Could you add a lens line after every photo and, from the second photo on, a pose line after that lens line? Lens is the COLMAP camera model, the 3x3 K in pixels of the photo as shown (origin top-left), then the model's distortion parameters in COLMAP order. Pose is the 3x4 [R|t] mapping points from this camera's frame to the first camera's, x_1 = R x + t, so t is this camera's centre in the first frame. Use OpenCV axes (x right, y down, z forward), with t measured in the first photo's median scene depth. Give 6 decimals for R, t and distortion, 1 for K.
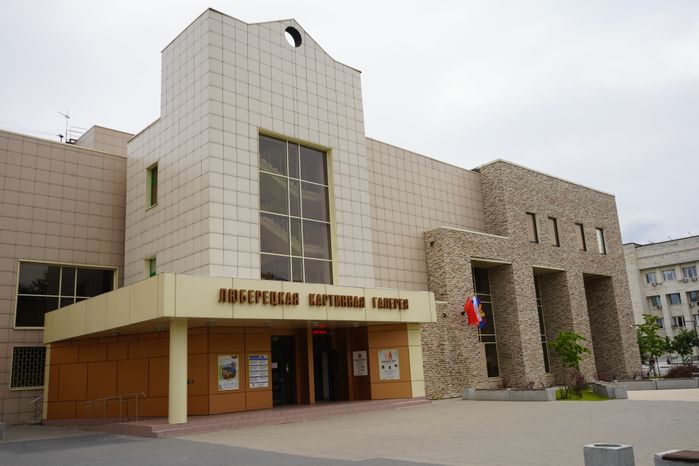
lens RADIAL K [[583.8, 0, 349.1], [0, 583.8, 233.0], [0, 0, 1]] dist [-0.025555, 0.002376]
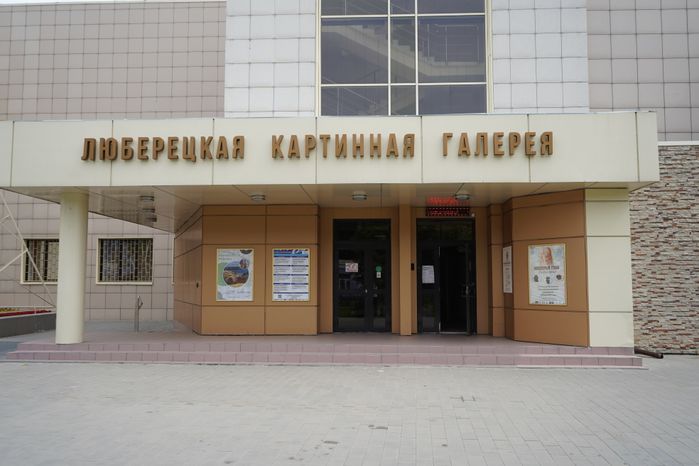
lens RADIAL K [[624.1, 0, 348.3], [0, 624.1, 233.8], [0, 0, 1]] dist [0.001124, -0.000995]
pose [[0.695006, -0.003634, -0.718995, 0.365871], [0.125166, 0.985330, 0.116009, 0.124927], [0.708026, -0.170620, 0.685265, 0.597010]]
